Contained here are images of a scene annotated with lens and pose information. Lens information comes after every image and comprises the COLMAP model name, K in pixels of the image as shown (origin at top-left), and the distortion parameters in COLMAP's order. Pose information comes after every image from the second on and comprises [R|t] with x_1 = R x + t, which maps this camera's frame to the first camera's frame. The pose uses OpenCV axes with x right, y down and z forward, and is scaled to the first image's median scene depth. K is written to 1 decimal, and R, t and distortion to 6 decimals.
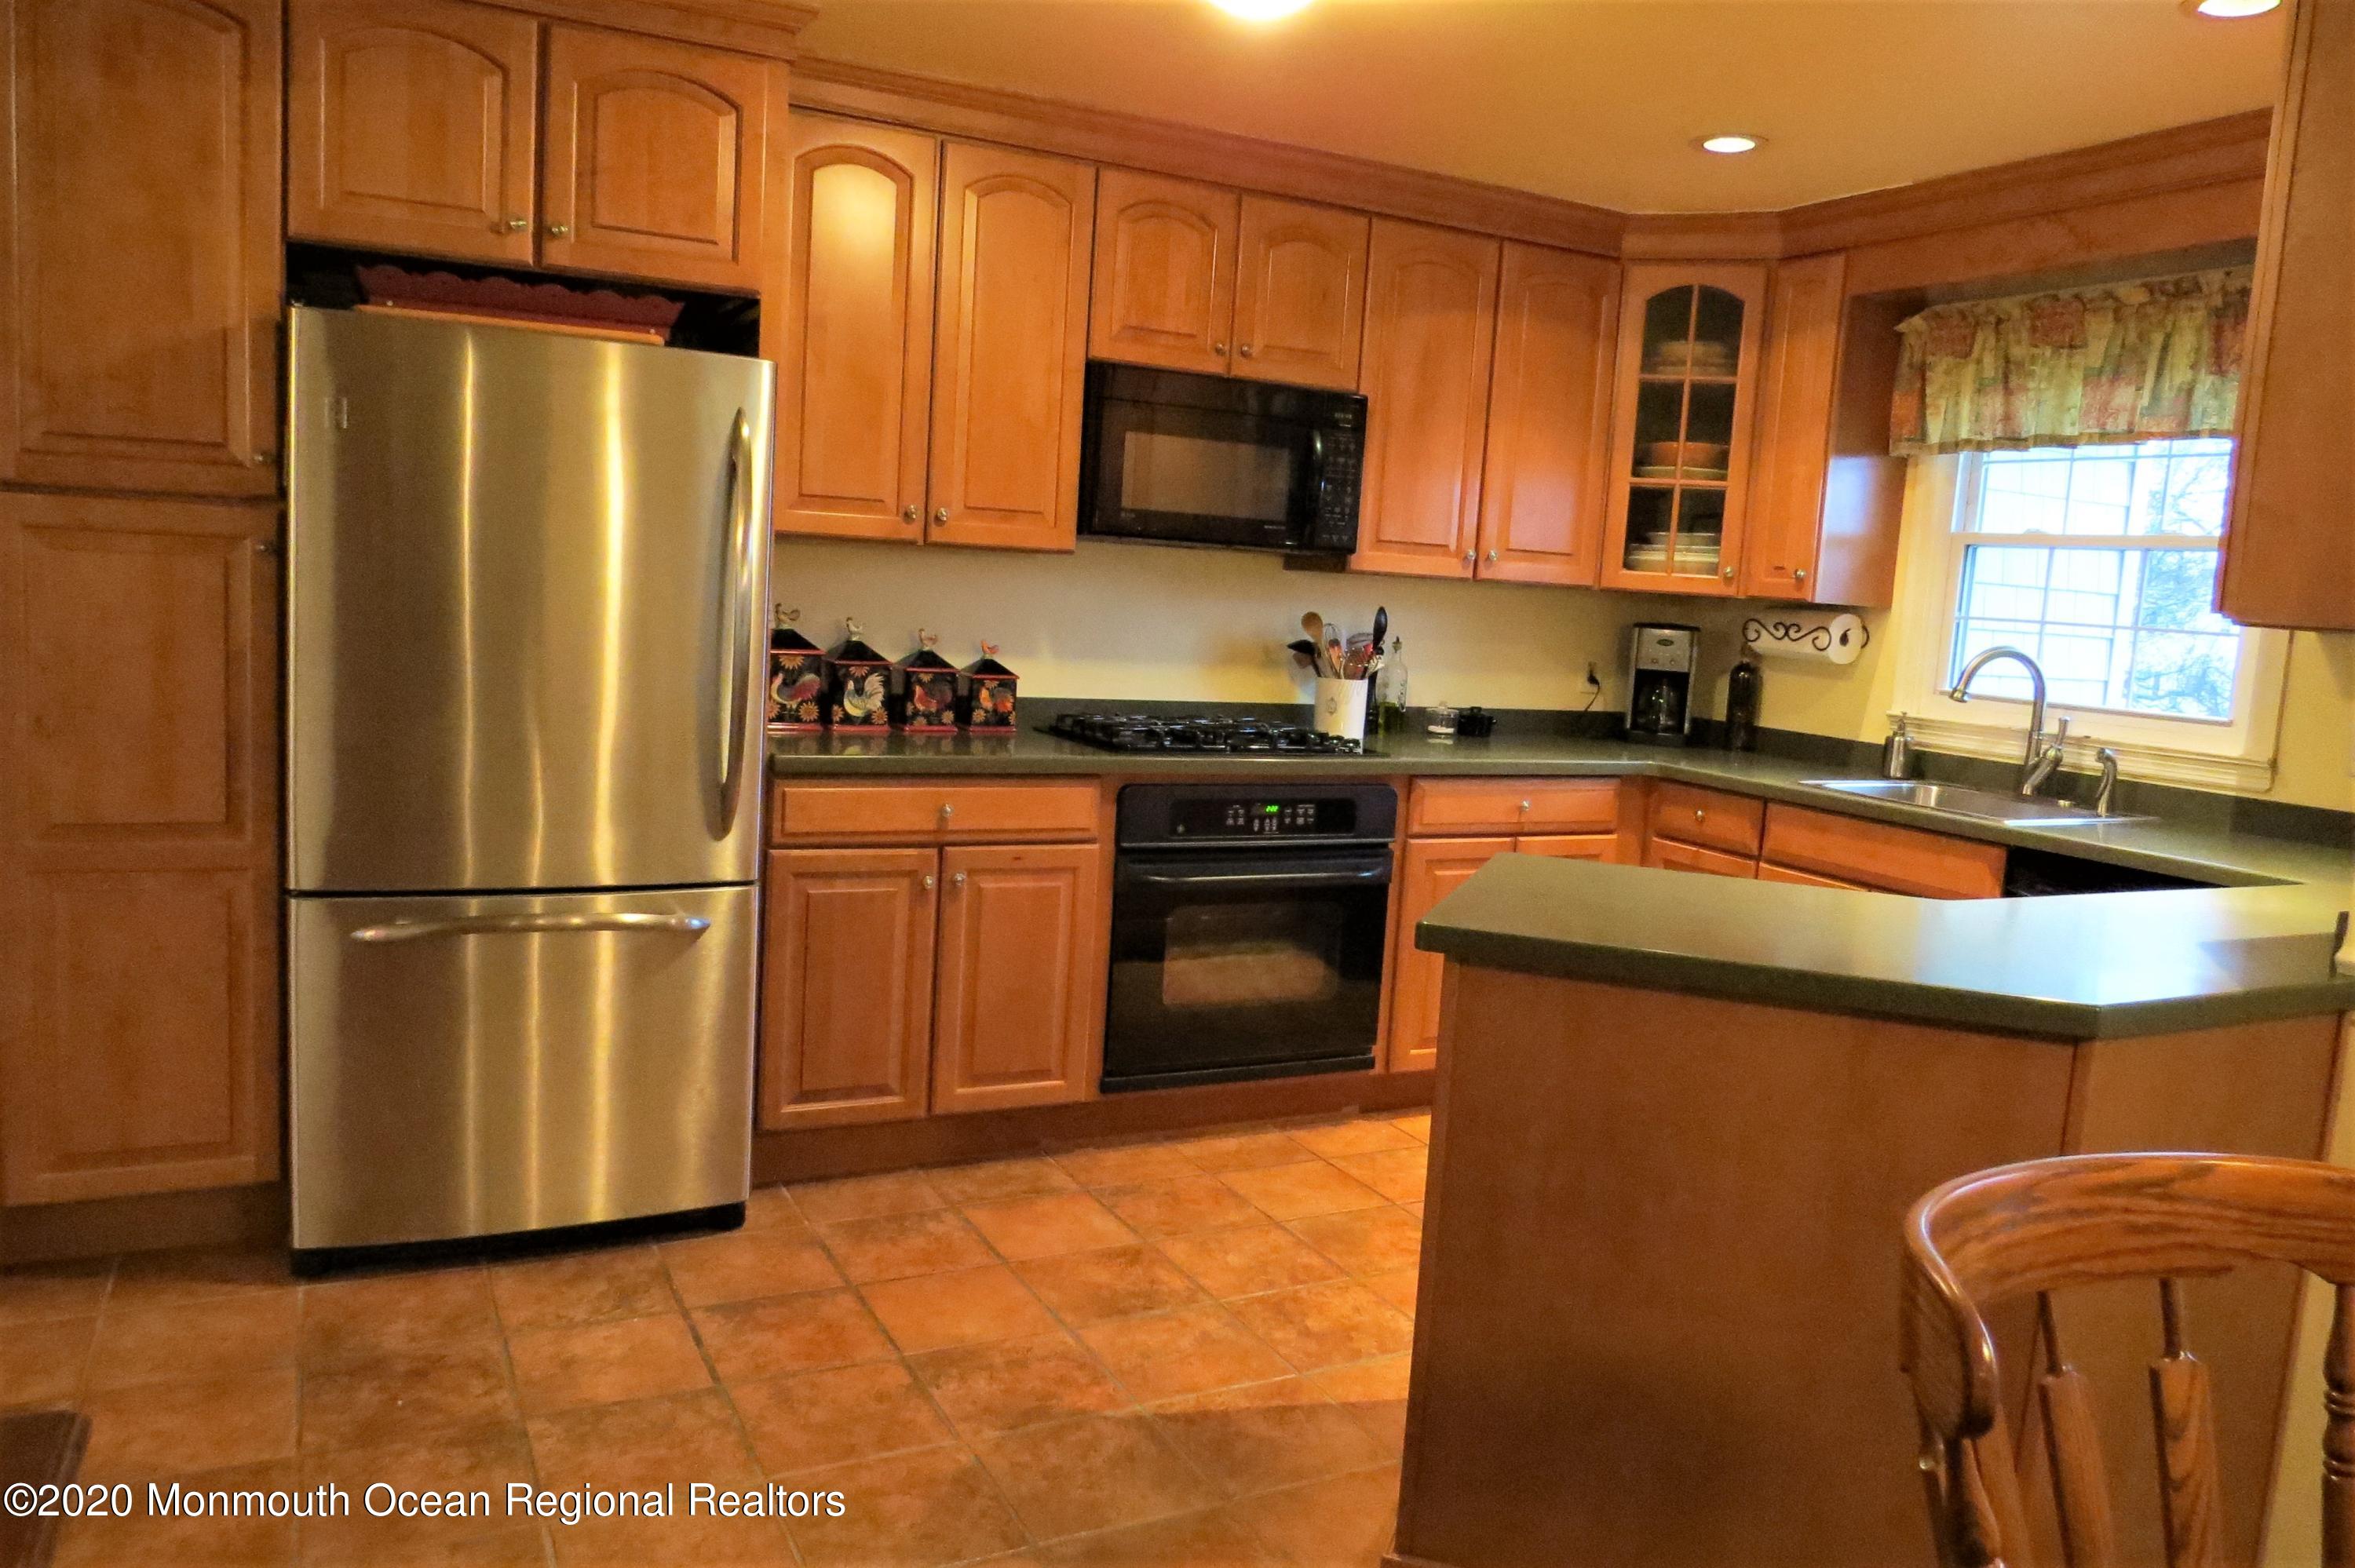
lens RADIAL K [[1679.7, 0, 1182.4], [0, 1679.7, 781.7], [0, 0, 1]] dist [-0.036247, 0.001477]
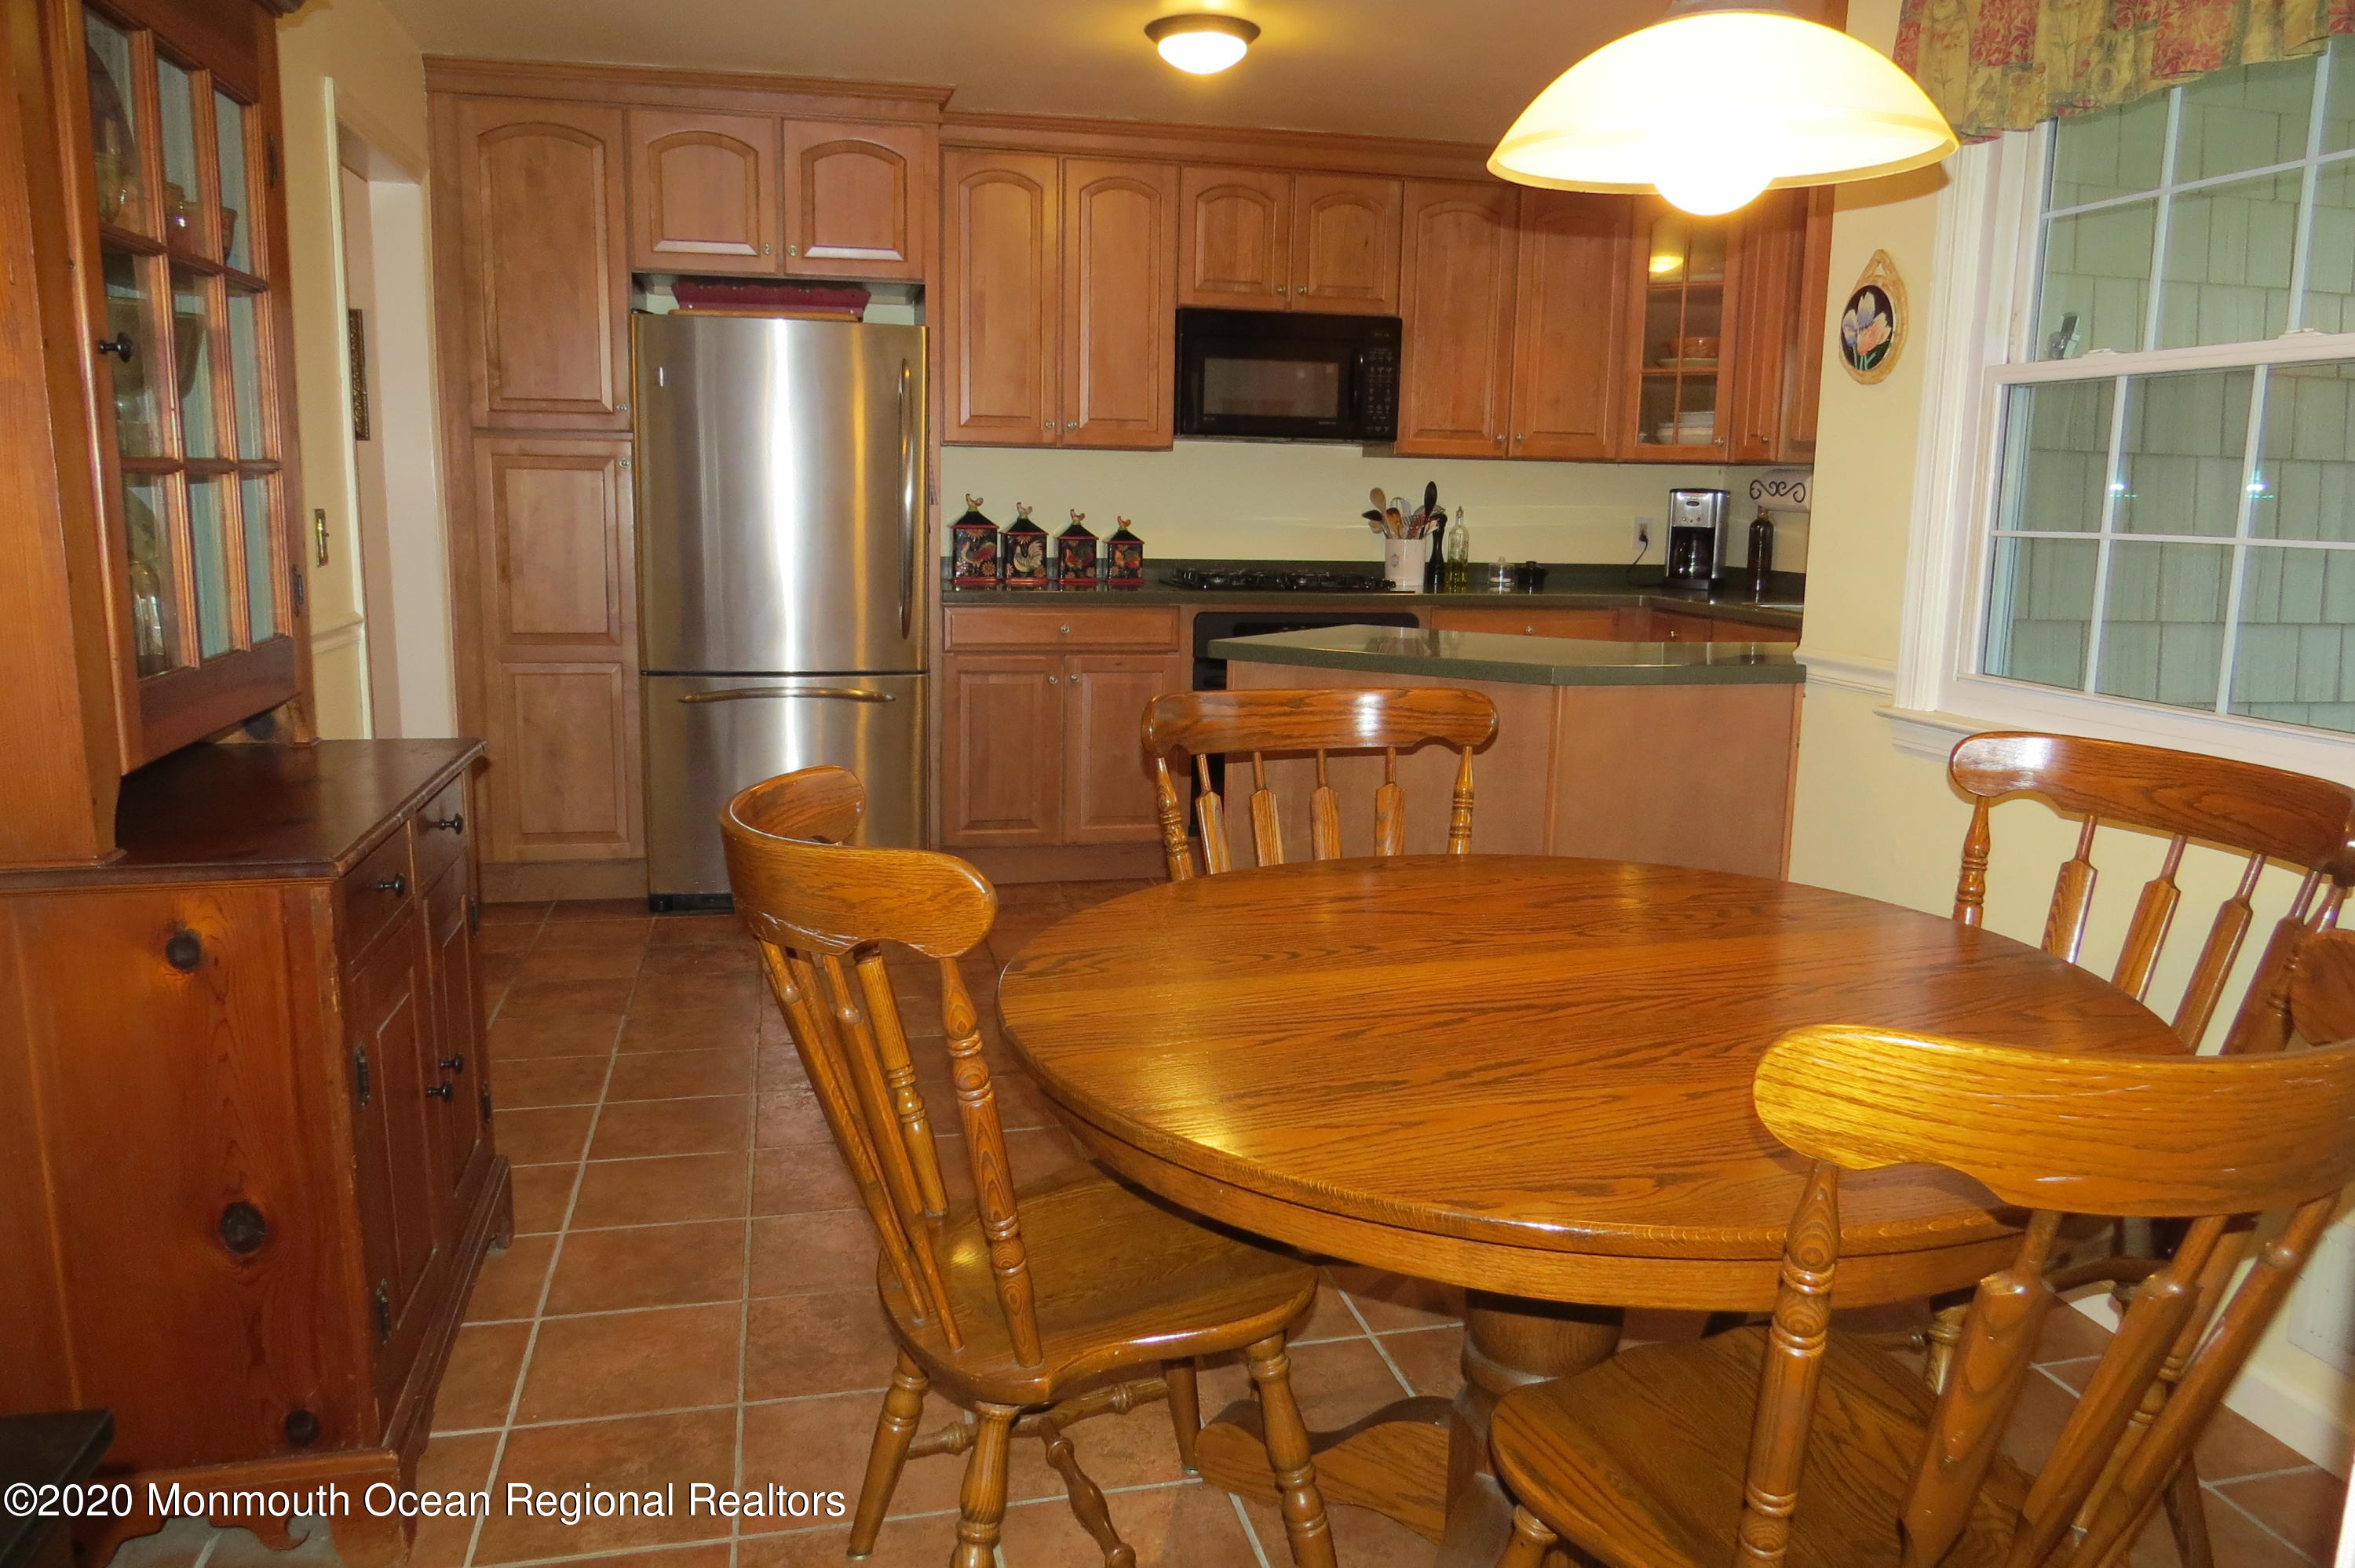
lens RADIAL K [[1679.7, 0, 1169.1], [0, 1679.7, 785.9], [0, 0, 1]] dist [-0.036247, 0.001477]
pose [[0.967535, 0.001051, -0.252735, 0.279061], [0.009639, 0.999110, 0.041058, 0.083484], [0.252553, -0.042161, 0.966664, -0.342992]]
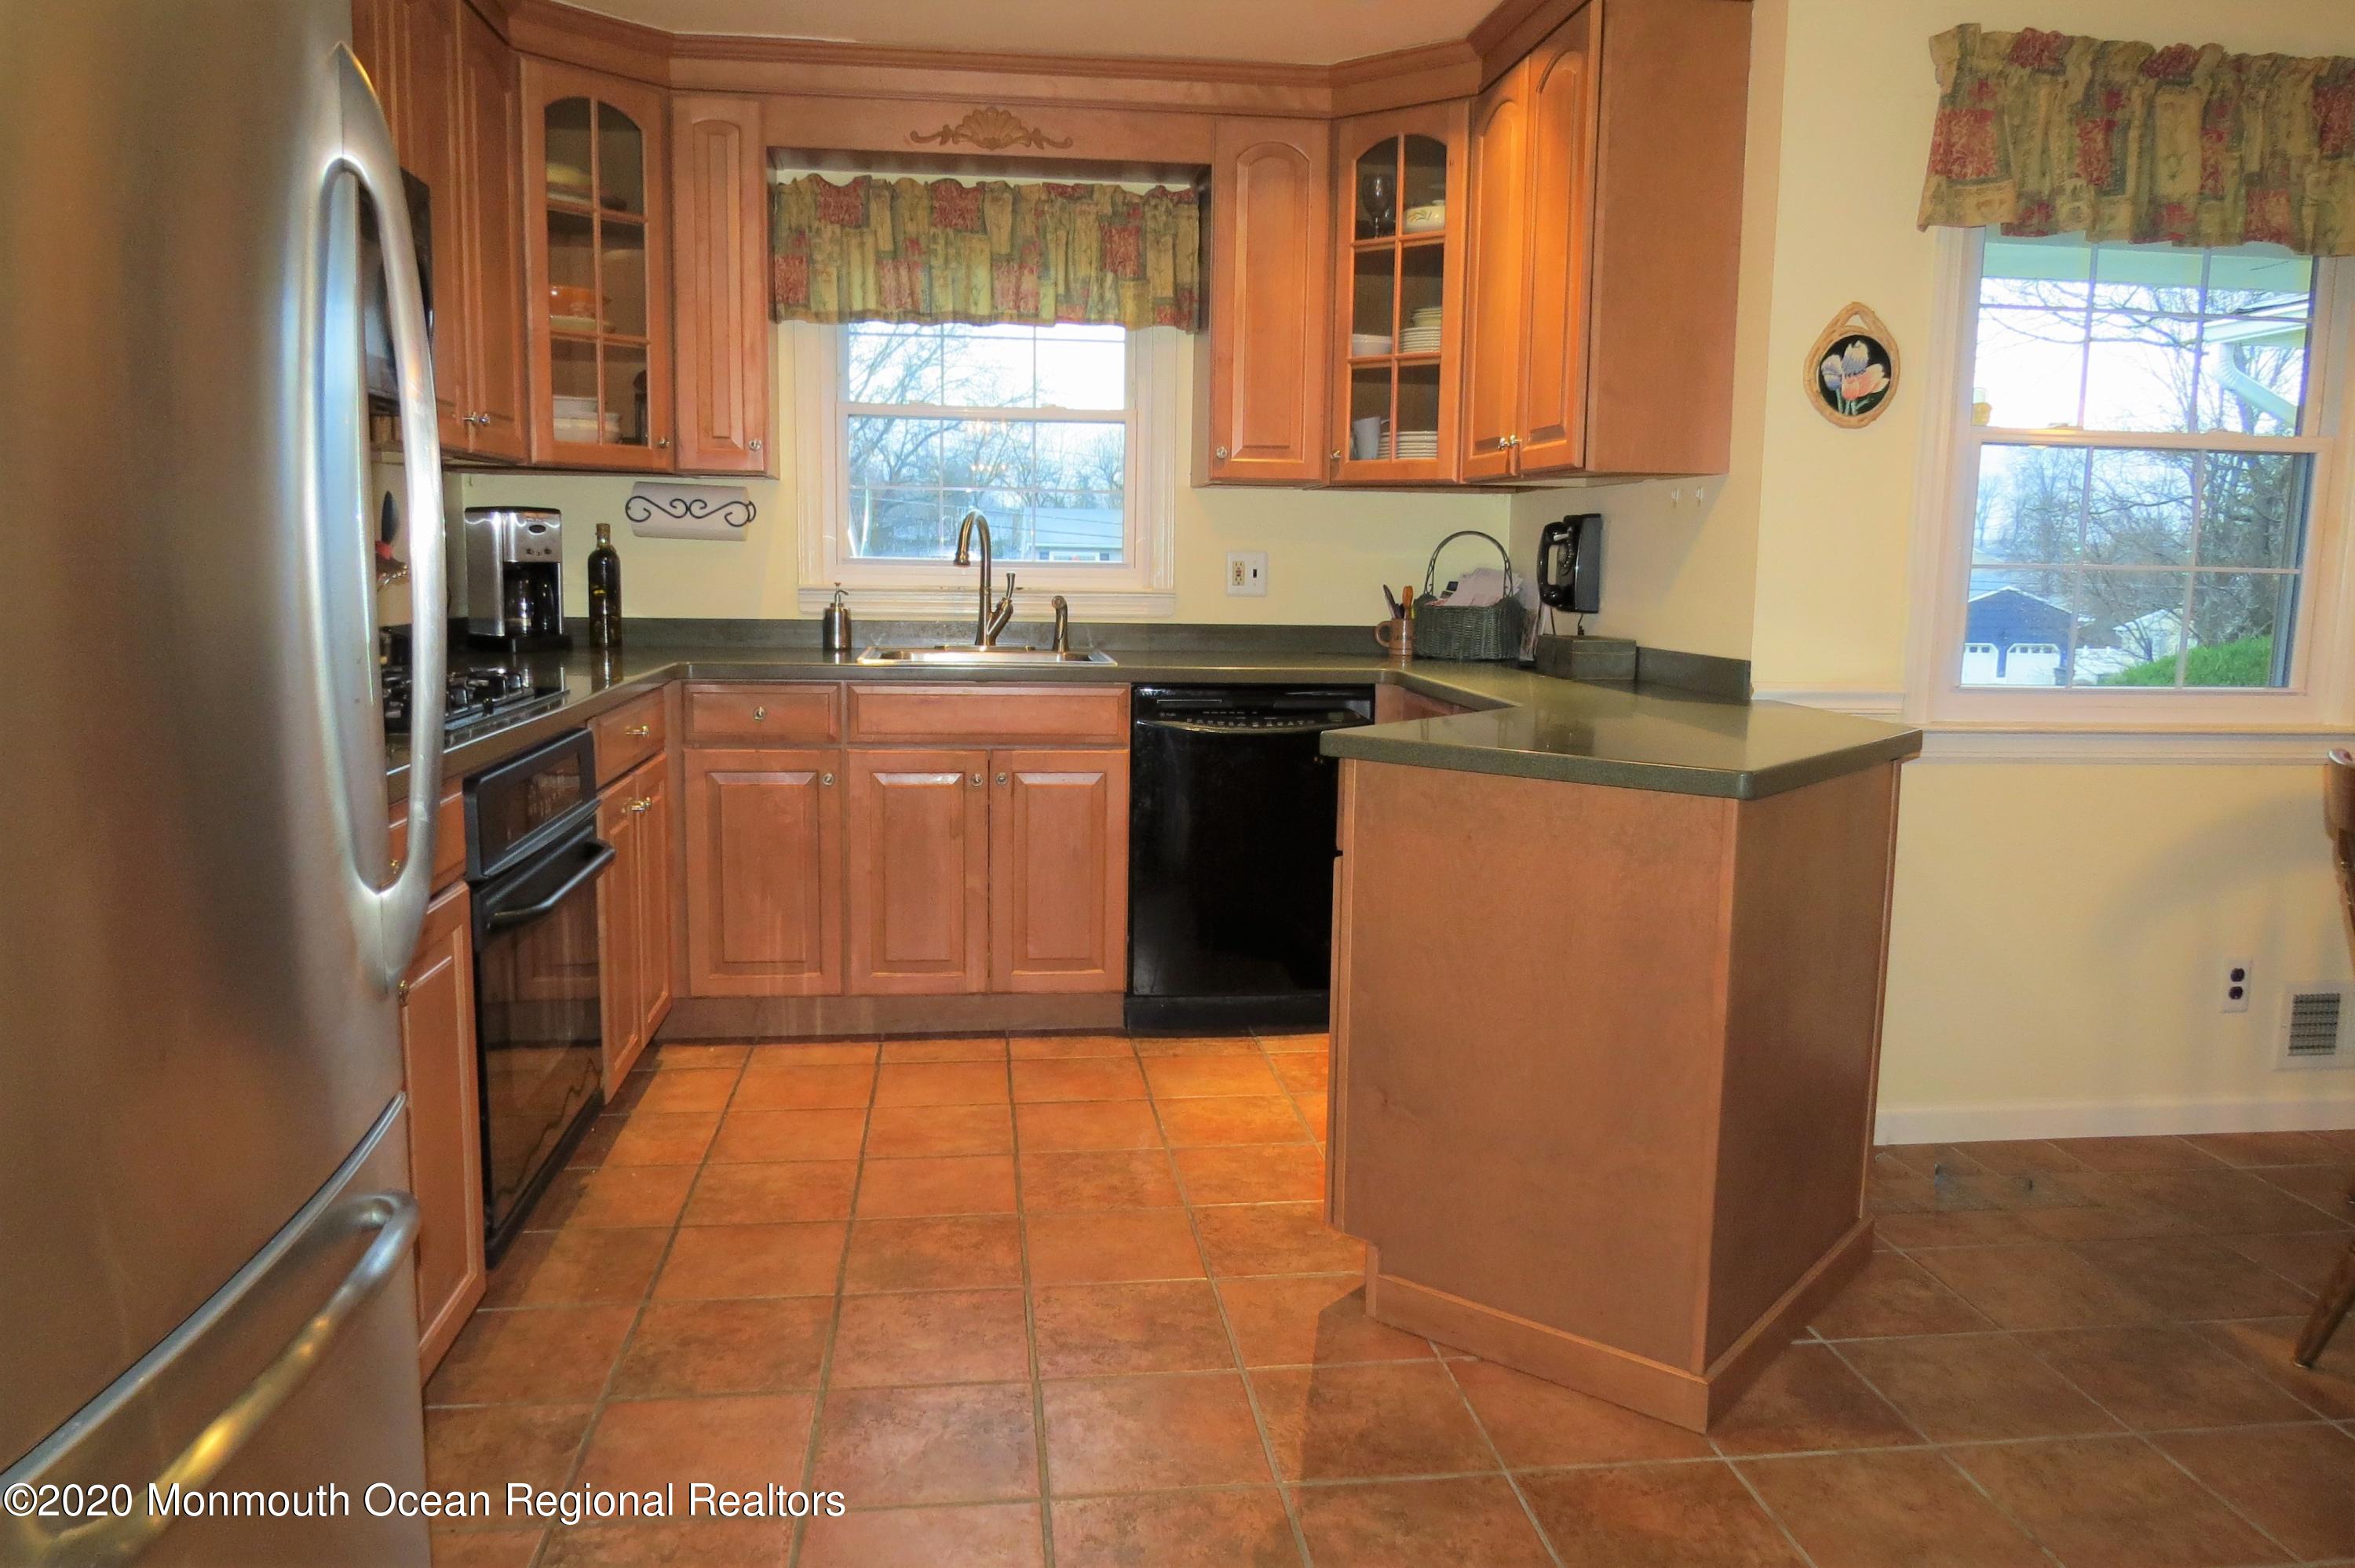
lens RADIAL K [[1679.7, 0, 1175.2], [0, 1679.7, 768.7], [0, 0, 1]] dist [-0.036247, 0.001477]
pose [[0.335820, -0.176643, 0.925215, -0.491102], [0.119747, 0.982294, 0.144077, -0.057599], [-0.934283, 0.062408, 0.351027, 0.506598]]
